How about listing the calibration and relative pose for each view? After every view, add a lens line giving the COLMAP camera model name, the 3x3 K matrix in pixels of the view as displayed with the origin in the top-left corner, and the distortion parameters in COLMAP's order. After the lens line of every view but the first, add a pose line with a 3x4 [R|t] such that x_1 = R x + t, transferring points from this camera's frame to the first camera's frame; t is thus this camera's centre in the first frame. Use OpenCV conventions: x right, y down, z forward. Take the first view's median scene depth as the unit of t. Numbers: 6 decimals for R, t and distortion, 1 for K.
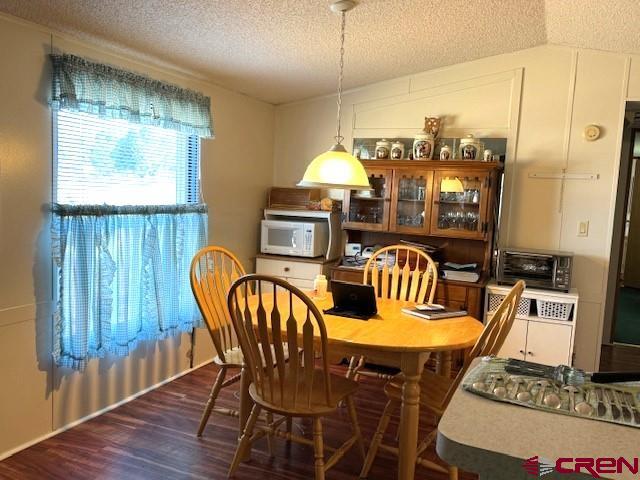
lens RADIAL K [[530.8, 0, 320.0], [0, 530.8, 240.0], [0, 0, 1]] dist [0.100368, -0.181388]
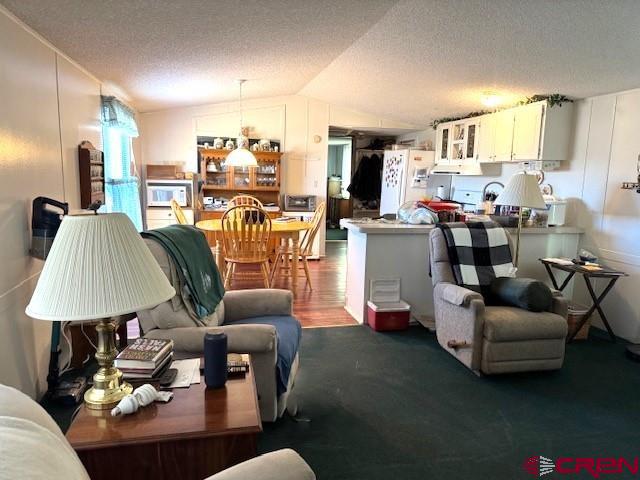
lens RADIAL K [[452.8, 0, 320.0], [0, 452.8, 240.0], [0, 0, 1]] dist [0.080967, -0.095300]
pose [[0.795997, -0.111256, 0.594988, -0.593285], [0.065587, 0.993029, 0.097940, 0.025901], [-0.601737, -0.038936, 0.797745, -0.472417]]
